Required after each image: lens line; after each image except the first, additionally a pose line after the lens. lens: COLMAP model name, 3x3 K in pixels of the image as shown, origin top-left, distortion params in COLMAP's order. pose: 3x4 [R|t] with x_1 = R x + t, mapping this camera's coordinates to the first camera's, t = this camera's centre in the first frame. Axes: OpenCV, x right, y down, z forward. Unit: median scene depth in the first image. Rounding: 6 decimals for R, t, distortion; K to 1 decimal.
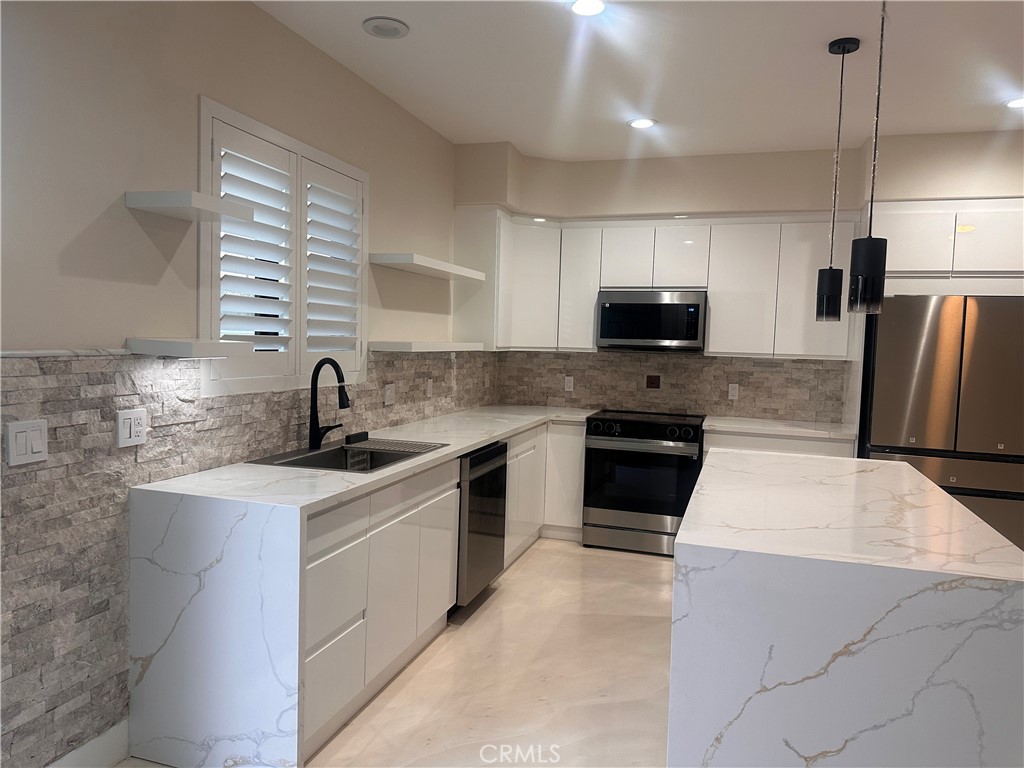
lens RADIAL K [[718.7, 0, 512.0], [0, 718.7, 384.0], [0, 0, 1]] dist [0.069339, -0.073899]
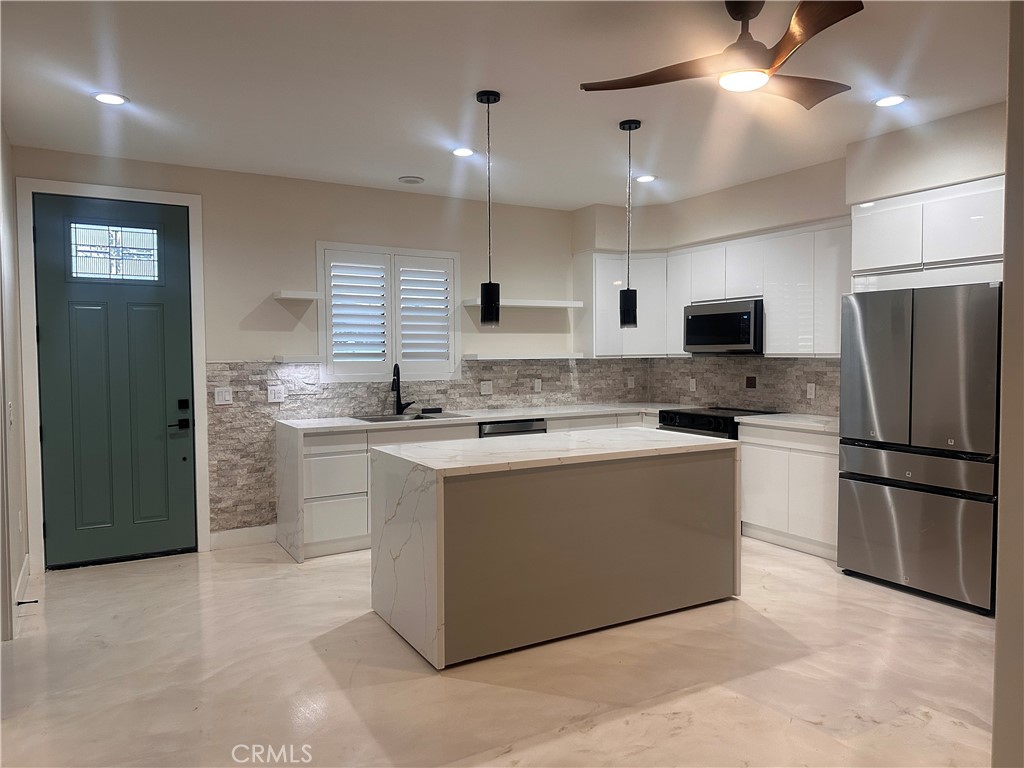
lens RADIAL K [[713.3, 0, 507.9], [0, 713.3, 381.4], [0, 0, 1]] dist [0.132383, -0.184064]
pose [[0.736335, -0.007020, -0.676581, 0.974836], [-0.014191, 0.999566, -0.025817, 0.042704], [0.676469, 0.028611, 0.735916, -0.111783]]
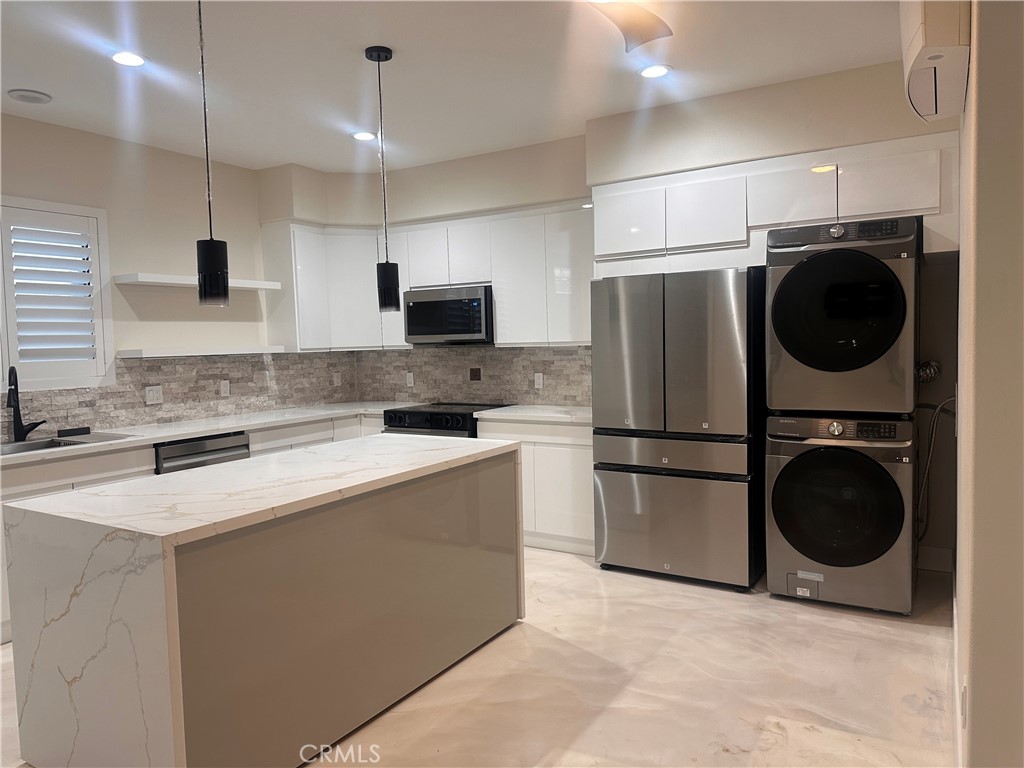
lens RADIAL K [[713.3, 0, 507.9], [0, 713.3, 381.4], [0, 0, 1]] dist [0.132383, -0.184064]
pose [[0.968455, -0.040801, -0.245824, 0.717015], [0.039120, 0.999166, -0.011719, 0.030632], [0.246097, 0.001733, 0.969244, 0.007735]]
